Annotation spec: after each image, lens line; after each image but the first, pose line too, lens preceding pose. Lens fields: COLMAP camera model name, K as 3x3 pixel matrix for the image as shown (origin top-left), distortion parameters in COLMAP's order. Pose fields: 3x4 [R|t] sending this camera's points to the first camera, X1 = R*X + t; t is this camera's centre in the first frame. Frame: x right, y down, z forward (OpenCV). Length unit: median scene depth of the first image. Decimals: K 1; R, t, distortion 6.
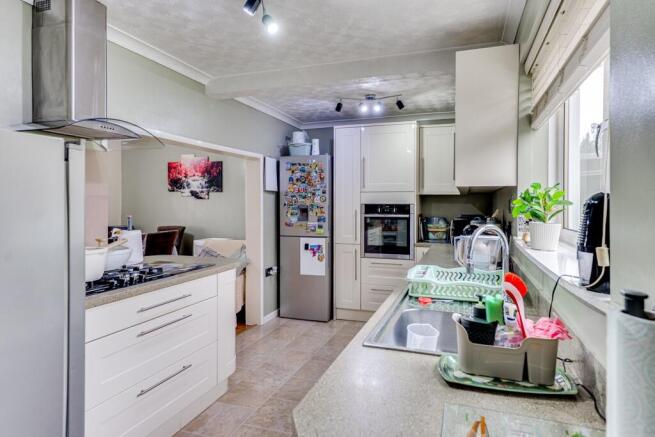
lens RADIAL K [[278.1, 0, 327.8], [0, 278.1, 228.3], [0, 0, 1]] dist [0.014454, 0.000027]
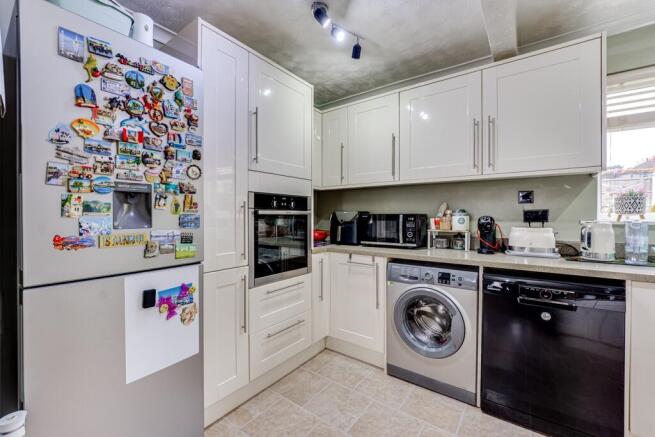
lens RADIAL K [[270.1, 0, 329.3], [0, 270.1, 216.3], [0, 0, 1]] dist [-0.017512, -0.000092]
pose [[0.337732, -0.014519, 0.941130, -0.324551], [0.021973, 0.999730, 0.007537, -0.037558], [-0.940986, 0.018134, 0.337960, 0.665264]]
